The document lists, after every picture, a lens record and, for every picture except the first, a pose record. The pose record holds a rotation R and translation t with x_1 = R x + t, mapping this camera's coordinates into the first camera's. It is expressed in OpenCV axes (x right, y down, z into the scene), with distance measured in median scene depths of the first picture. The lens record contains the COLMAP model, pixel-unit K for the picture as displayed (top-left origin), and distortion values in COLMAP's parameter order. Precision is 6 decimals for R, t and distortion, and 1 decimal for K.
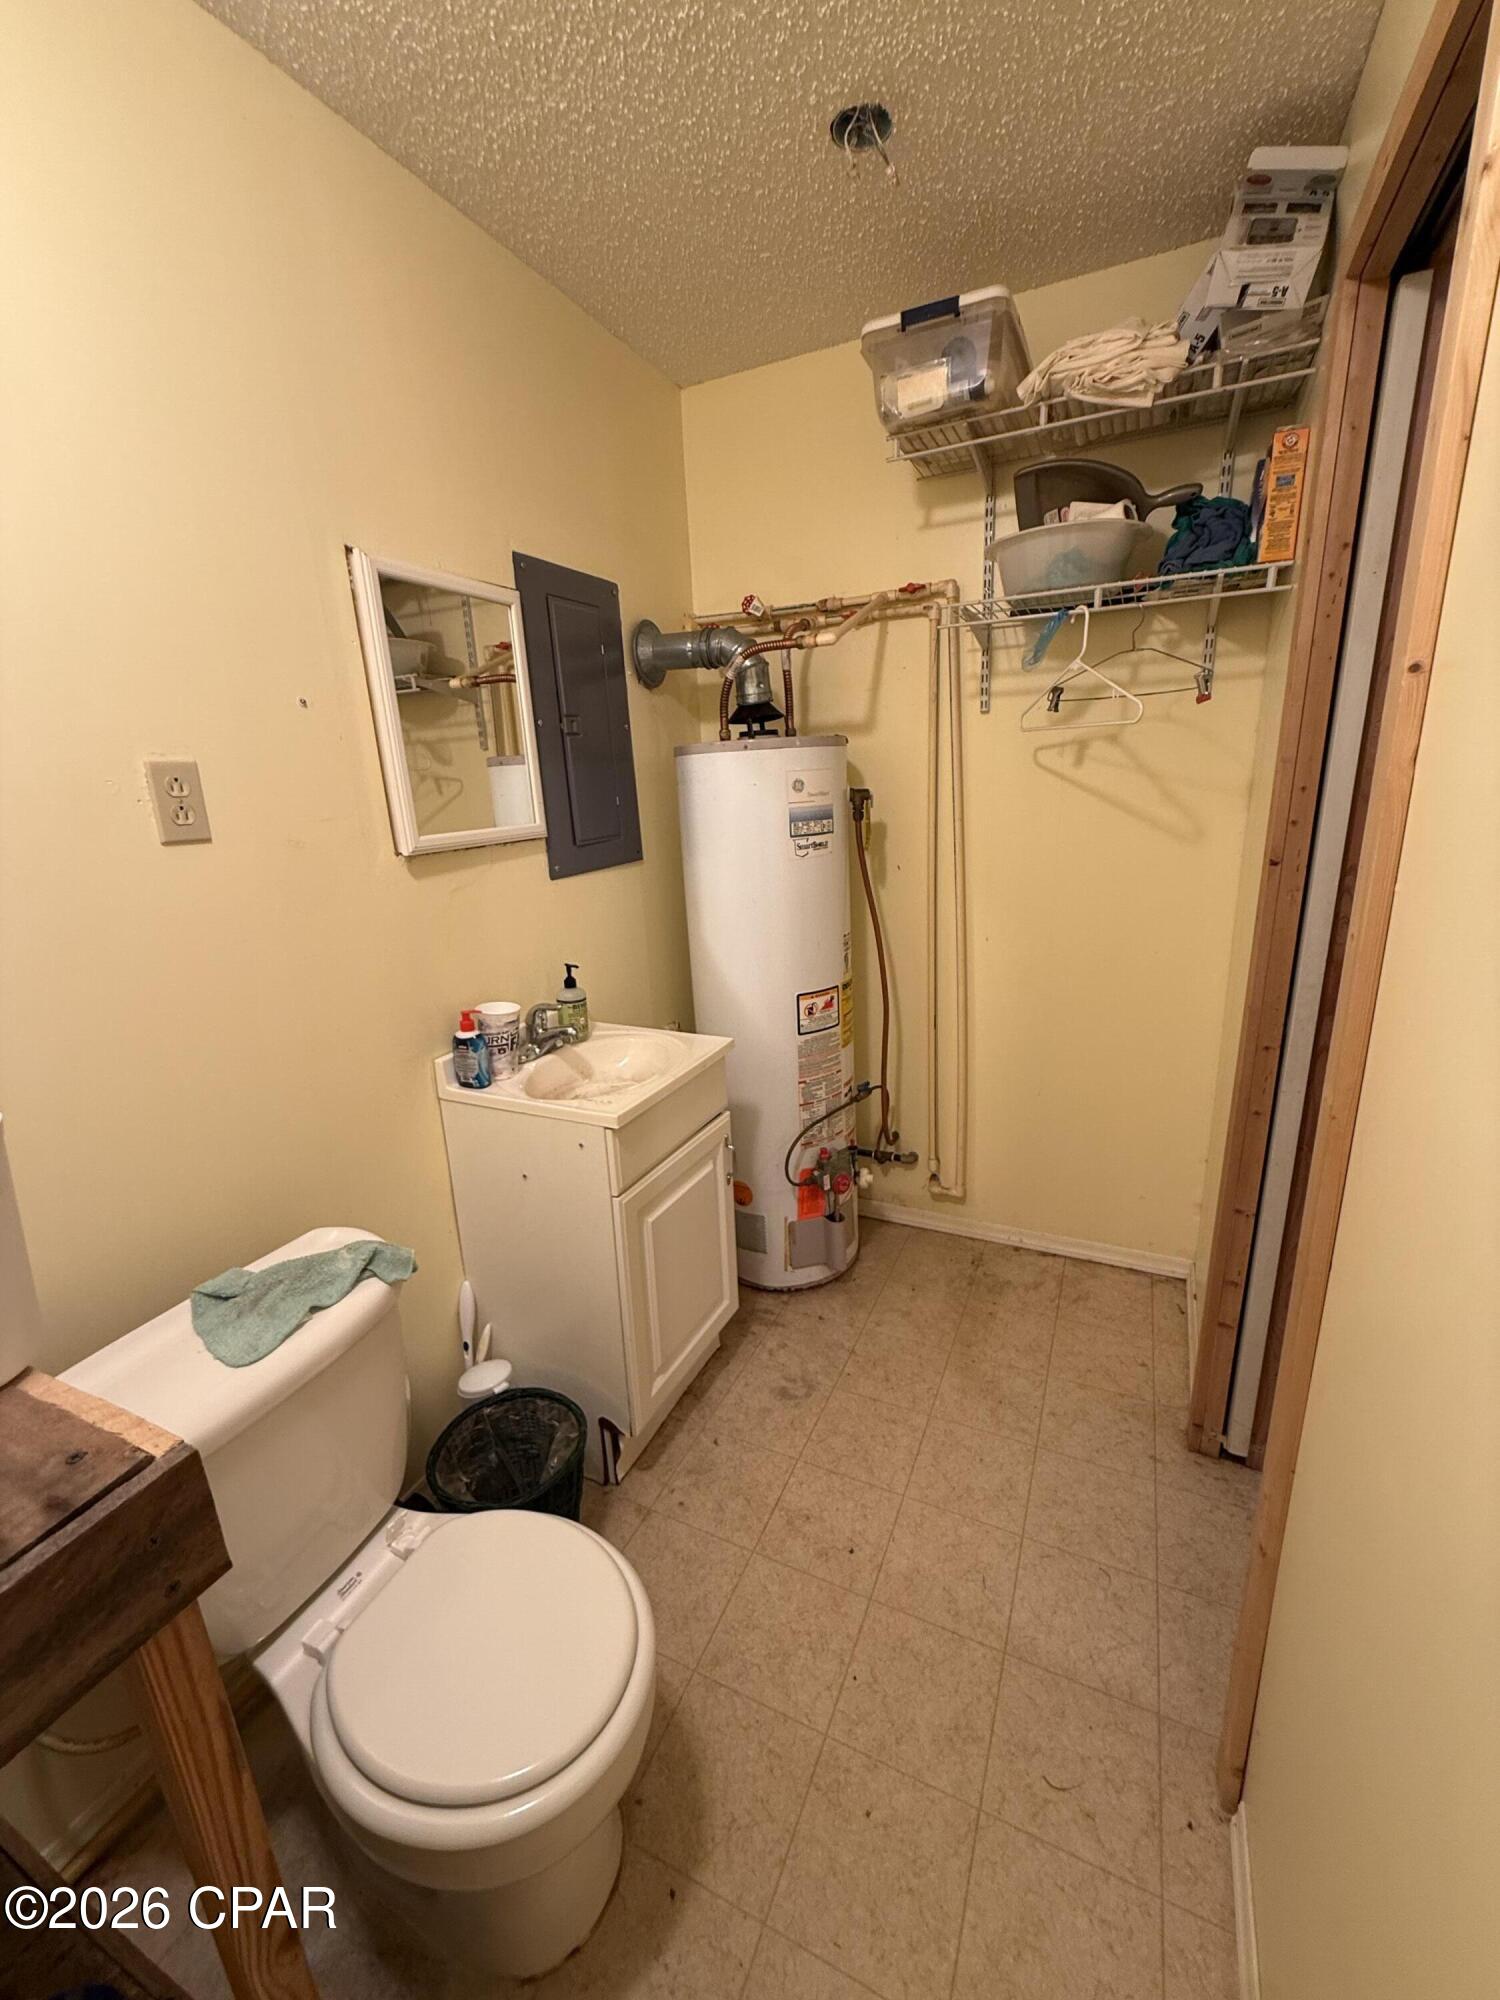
lens RADIAL K [[798.1, 0, 750.0], [0, 798.1, 1000.0], [0, 0, 1]] dist [0.000078, -0.000626]
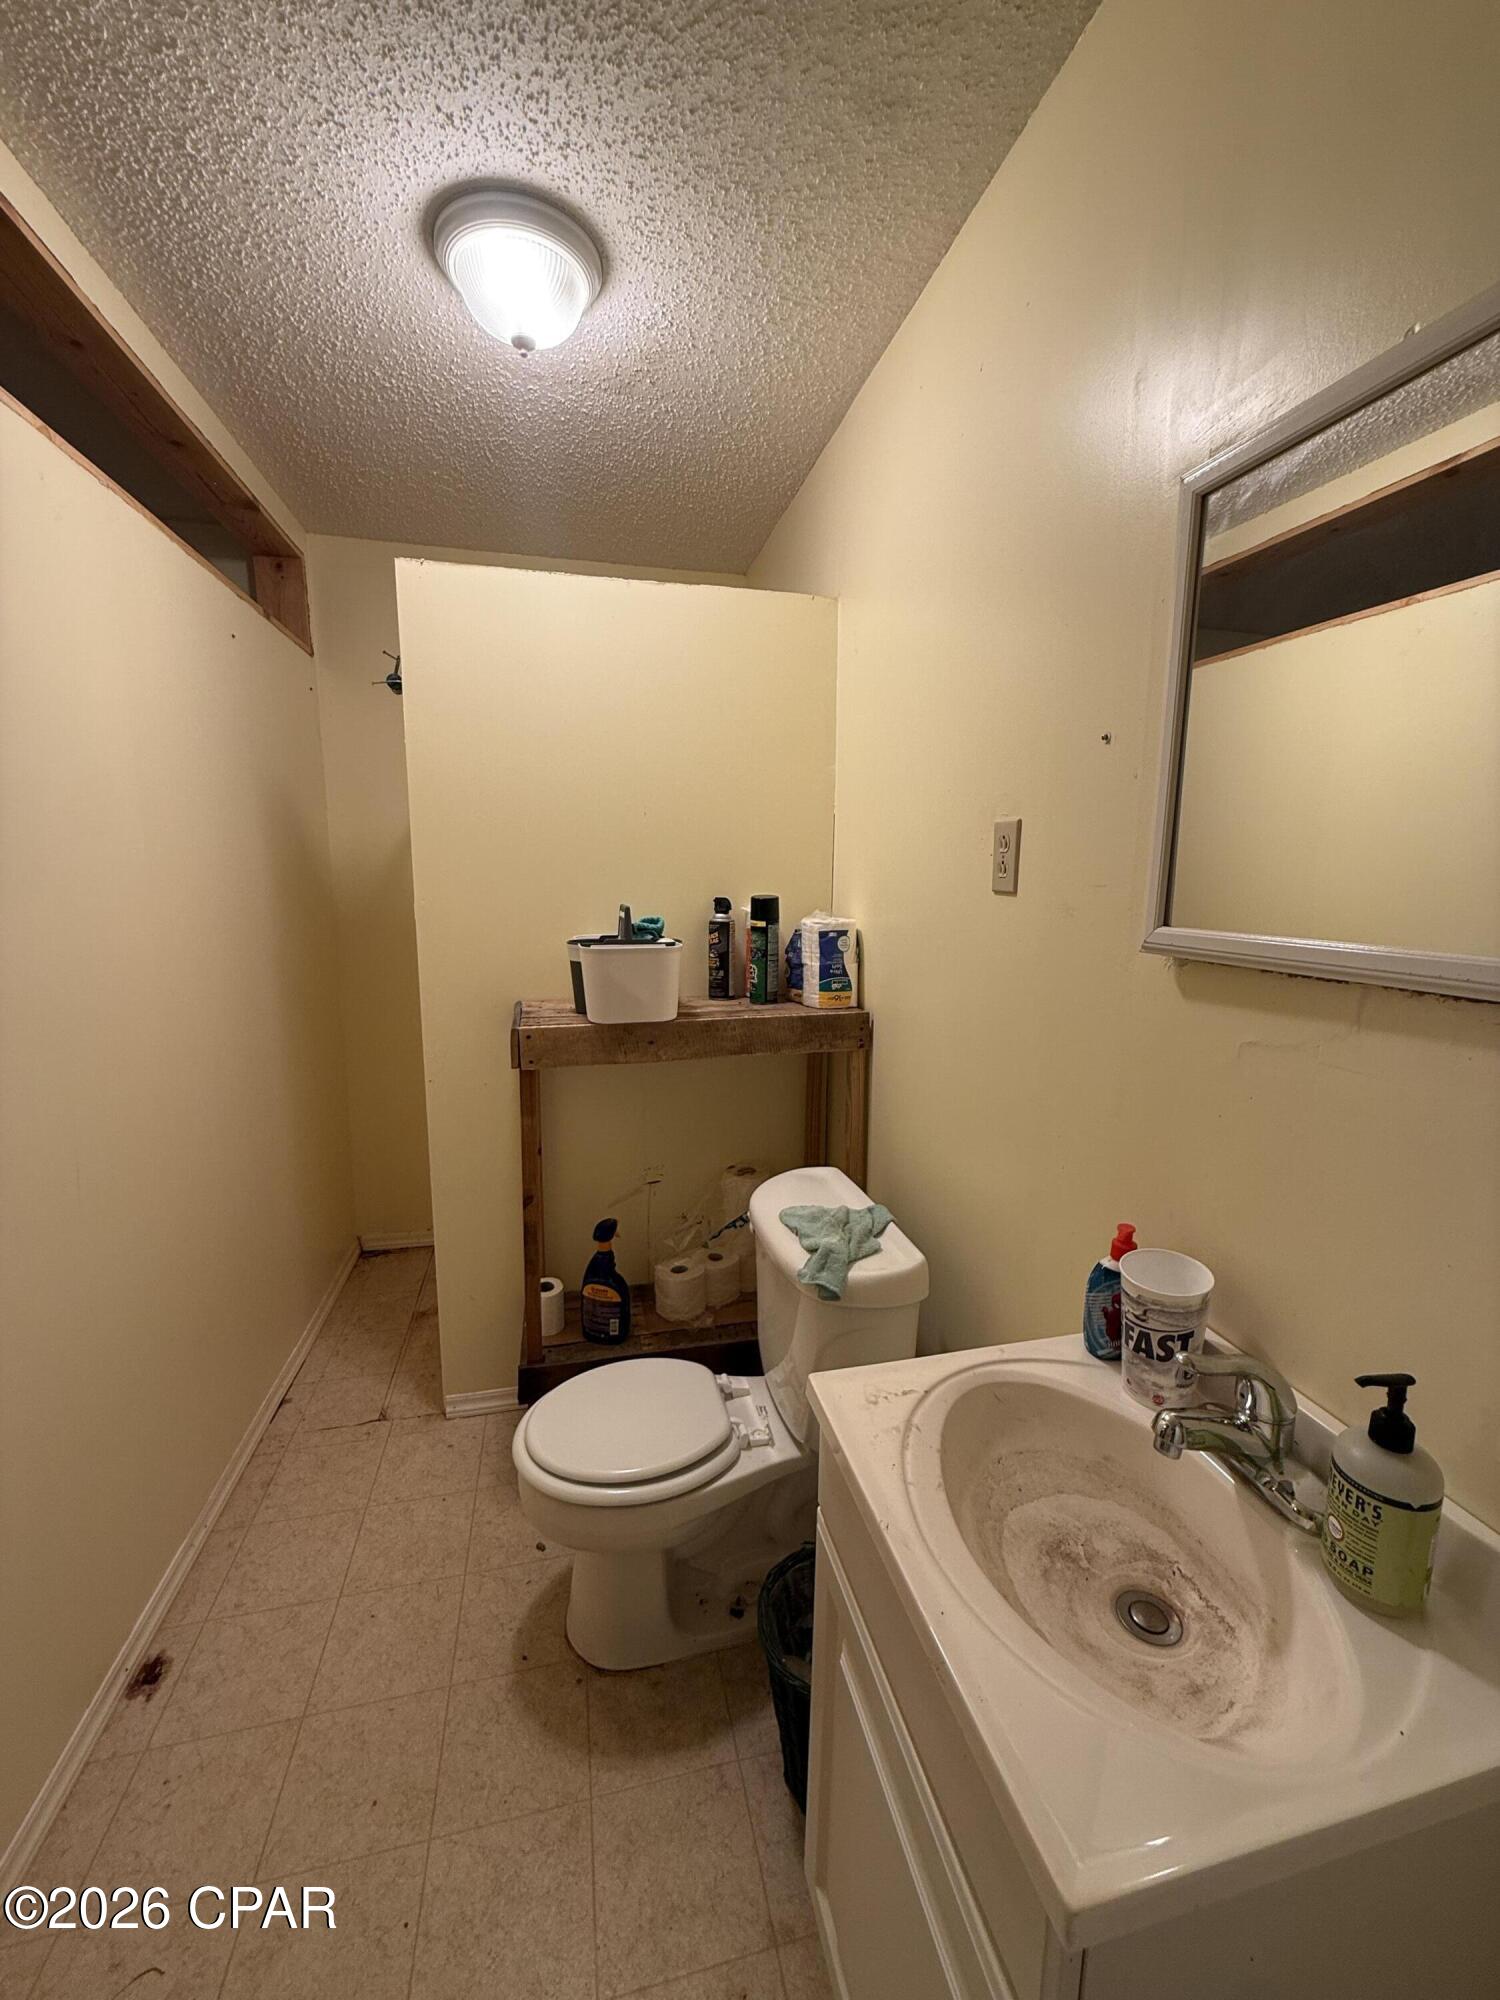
lens RADIAL K [[798.1, 0, 750.0], [0, 798.1, 1000.0], [0, 0, 1]] dist [0.000078, -0.000626]
pose [[-0.781292, 0.137778, -0.608769, 0.218761], [-0.140460, 0.911506, 0.386559, -0.380046], [0.608156, 0.387523, -0.692800, 1.385491]]
